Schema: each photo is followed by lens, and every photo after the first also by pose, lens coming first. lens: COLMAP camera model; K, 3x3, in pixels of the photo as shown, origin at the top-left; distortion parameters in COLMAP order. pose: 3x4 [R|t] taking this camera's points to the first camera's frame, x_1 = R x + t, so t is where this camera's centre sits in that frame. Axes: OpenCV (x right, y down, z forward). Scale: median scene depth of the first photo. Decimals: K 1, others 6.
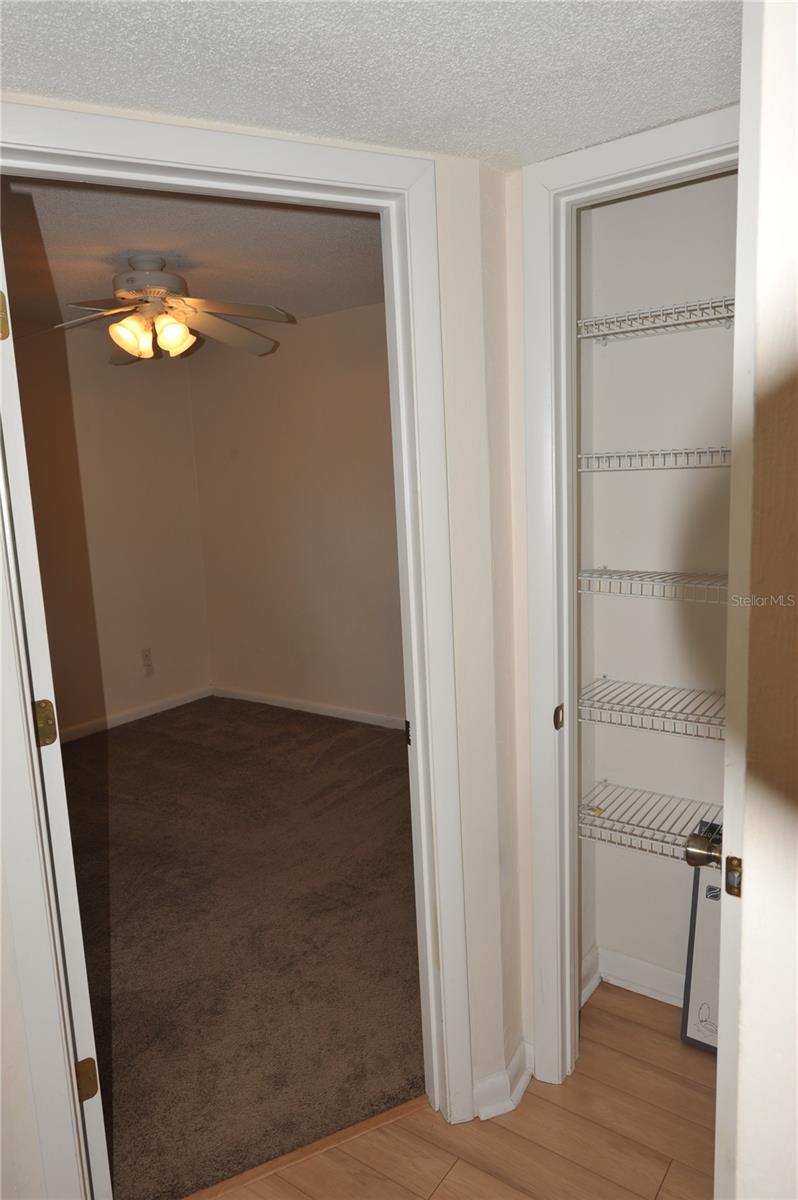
lens RADIAL K [[787.1, 0, 394.9], [0, 787.1, 593.1], [0, 0, 1]] dist [0.005746, 0.000743]
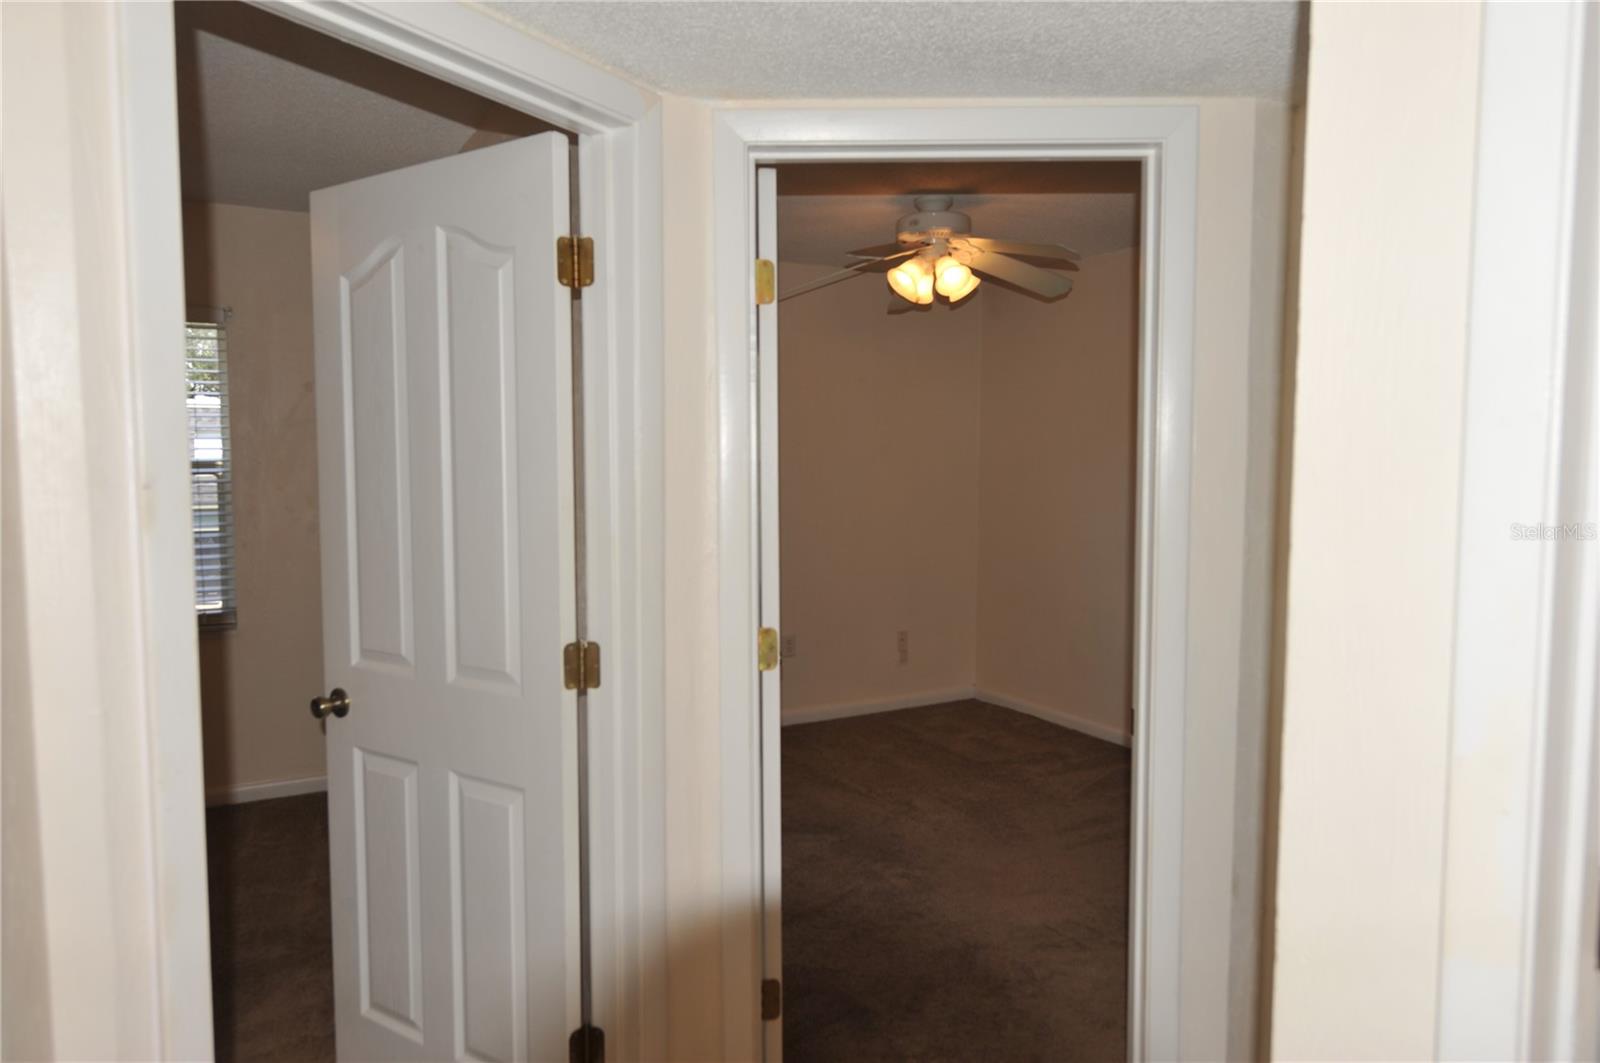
lens RADIAL K [[1049.5, 0, 806.3], [0, 1049.5, 534.1], [0, 0, 1]] dist [0.005746, 0.000743]
pose [[0.904816, 0.076288, -0.418913, 0.093156], [-0.100818, 0.994228, -0.036699, 0.025816], [0.413696, 0.075440, 0.907284, -0.143221]]
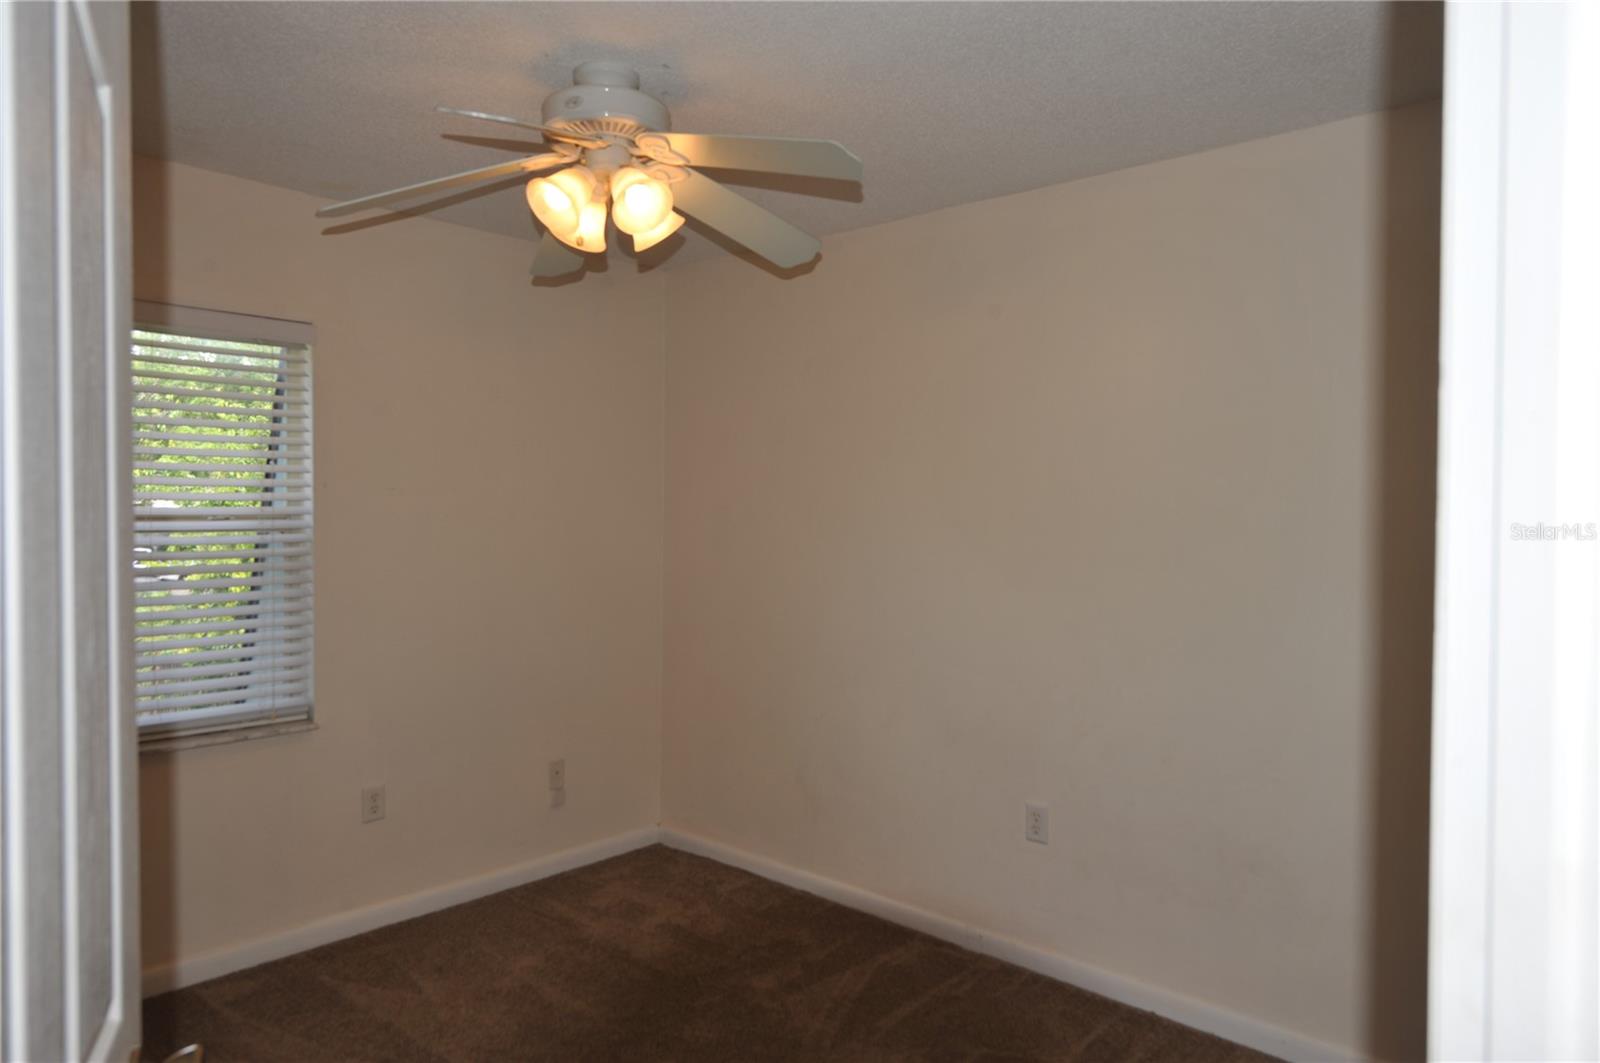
lens RADIAL K [[1012.0, 0, 800.0], [0, 1012.0, 531.5], [0, 0, 1]] dist [-0.002785, -0.000403]
pose [[0.992538, 0.054998, -0.108830, -0.088285], [-0.067718, 0.990836, -0.116865, -0.035258], [0.101405, 0.123363, 0.987167, 0.359560]]
